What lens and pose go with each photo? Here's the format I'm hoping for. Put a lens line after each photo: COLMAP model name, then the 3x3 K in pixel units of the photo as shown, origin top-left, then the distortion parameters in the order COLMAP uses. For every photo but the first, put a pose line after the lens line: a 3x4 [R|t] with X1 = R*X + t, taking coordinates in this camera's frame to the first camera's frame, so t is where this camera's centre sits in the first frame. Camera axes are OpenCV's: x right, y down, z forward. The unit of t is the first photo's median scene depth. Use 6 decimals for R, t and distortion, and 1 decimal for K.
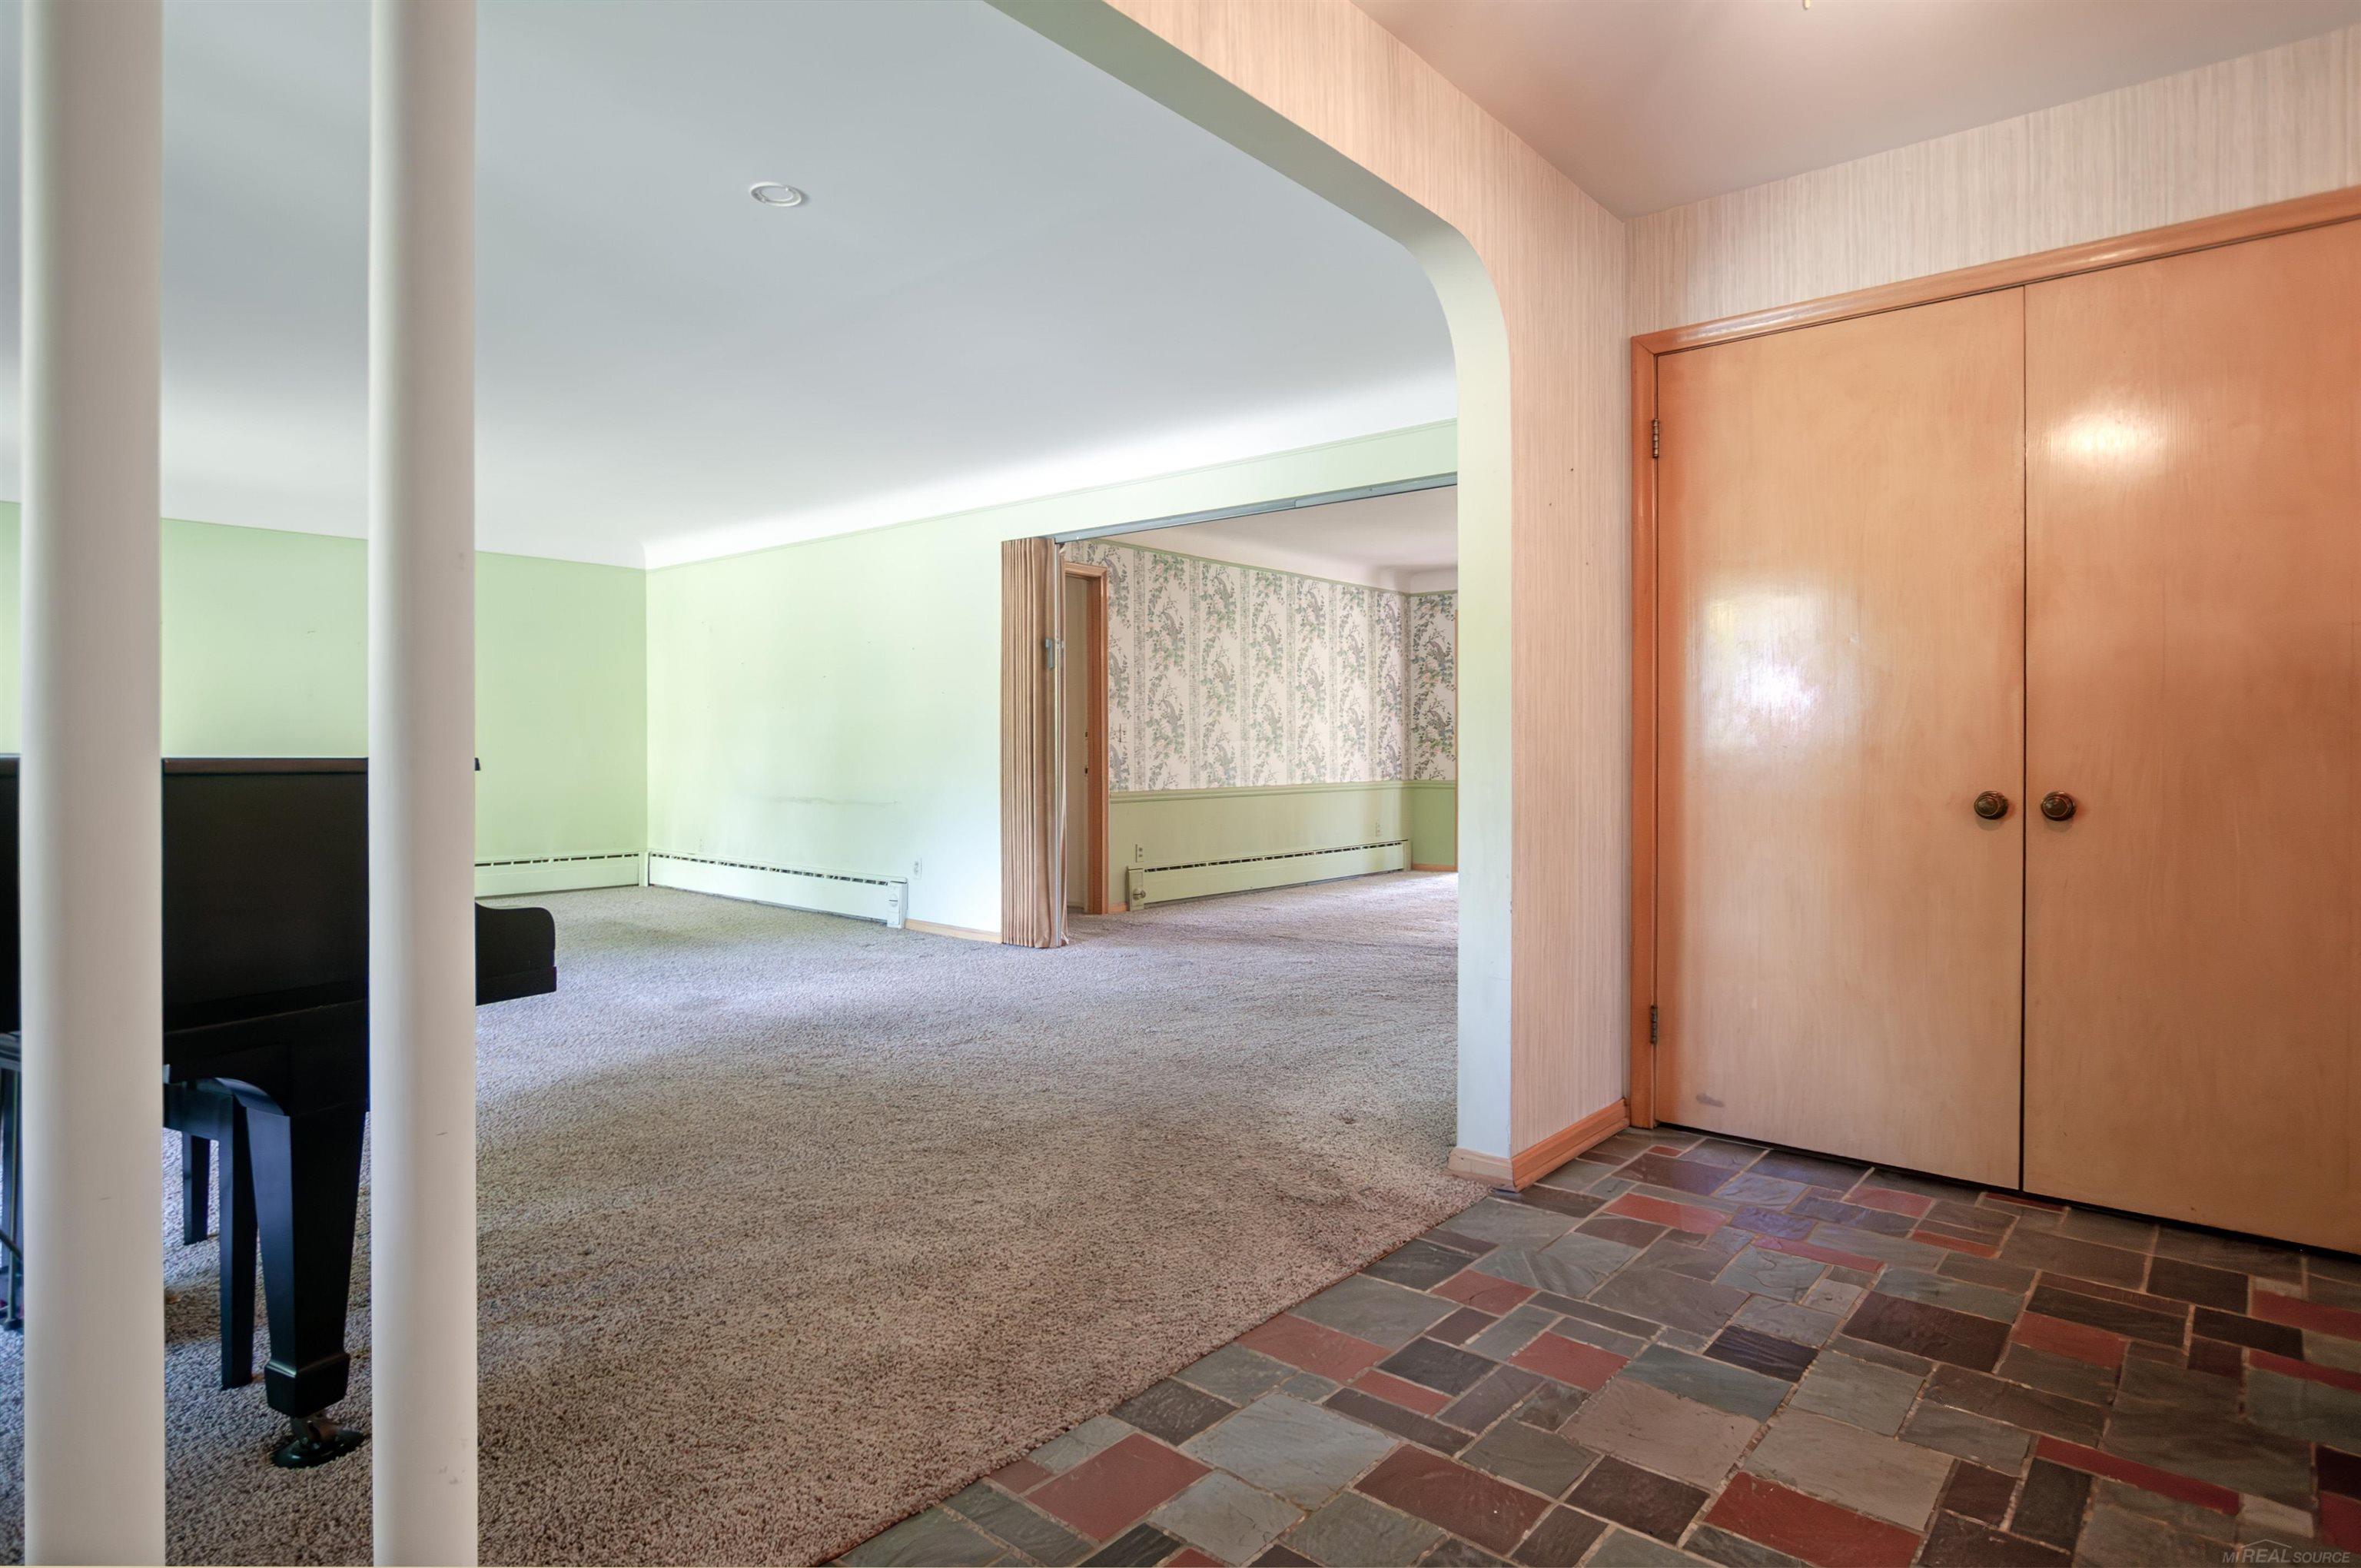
lens RADIAL K [[1279.6, 0, 1180.5], [0, 1279.6, 784.0], [0, 0, 1]] dist [0.000404, 0.000187]
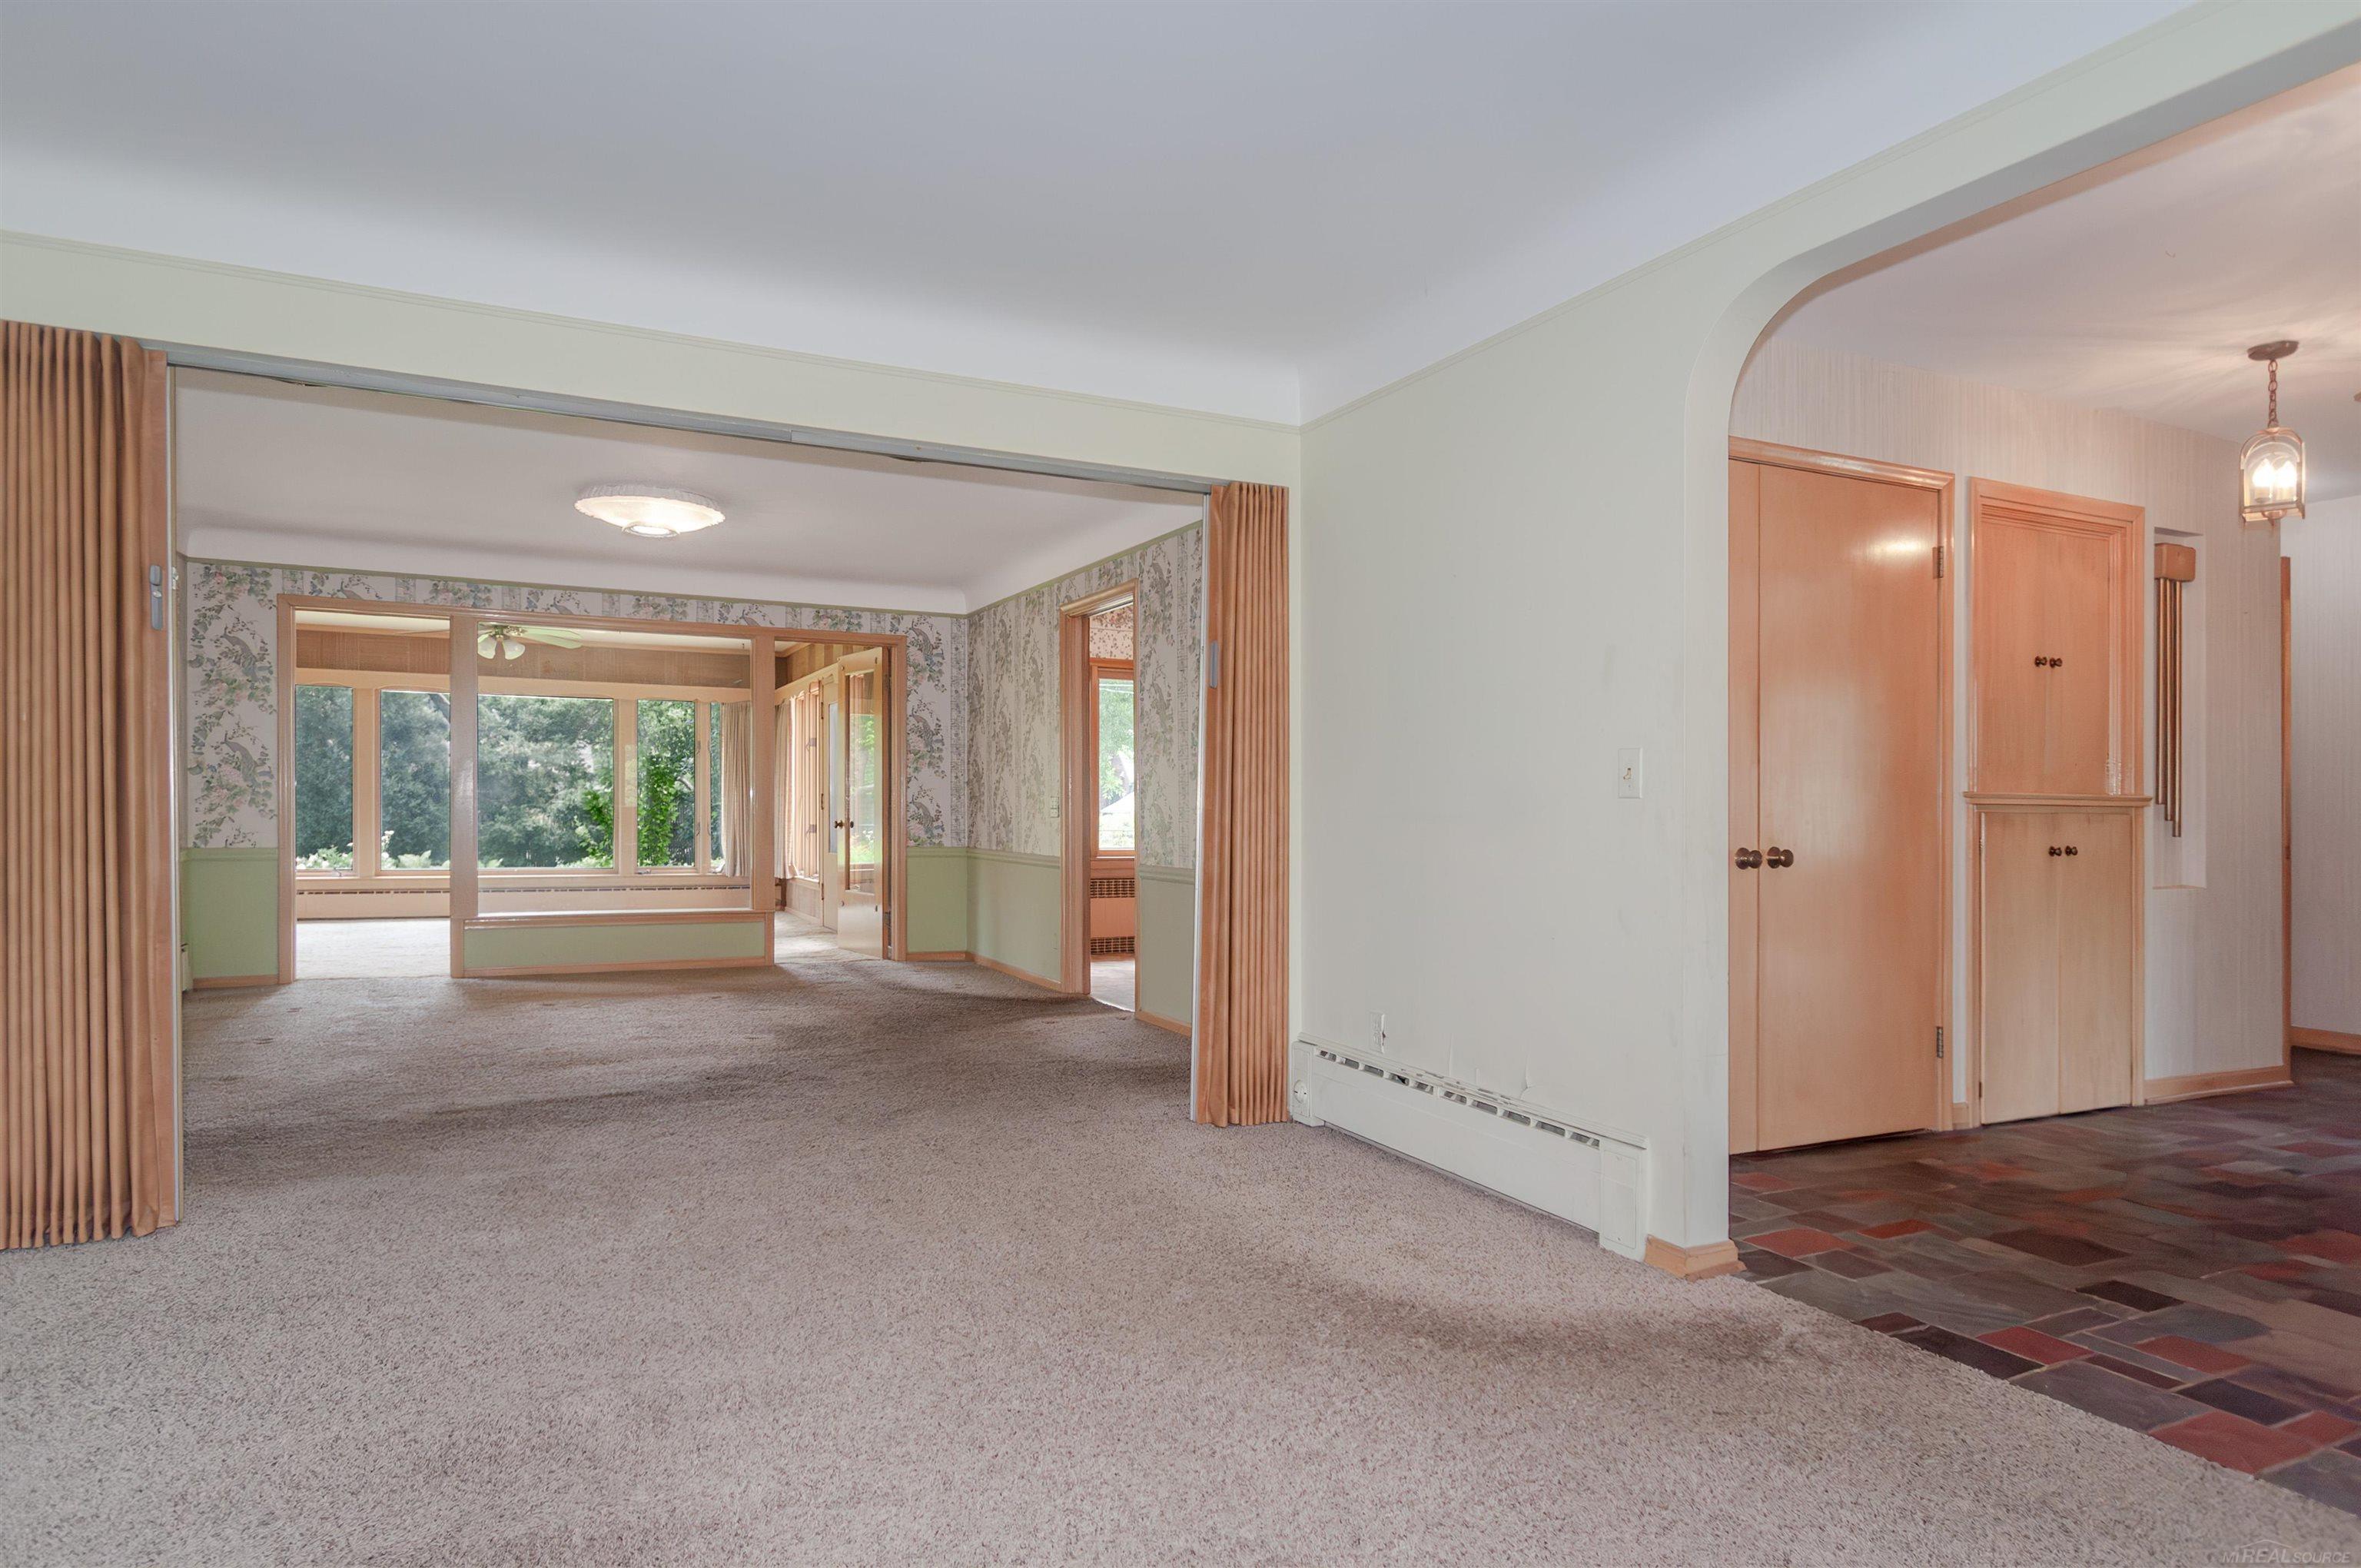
lens RADIAL K [[1353.7, 0, 1178.8], [0, 1353.7, 826.4], [0, 0, 1]] dist [-0.002129, -0.000910]
pose [[0.402886, -0.005692, 0.915232, -0.934597], [0.014734, 0.999891, -0.000268, -0.025798], [-0.915131, 0.013593, 0.402926, 1.078030]]
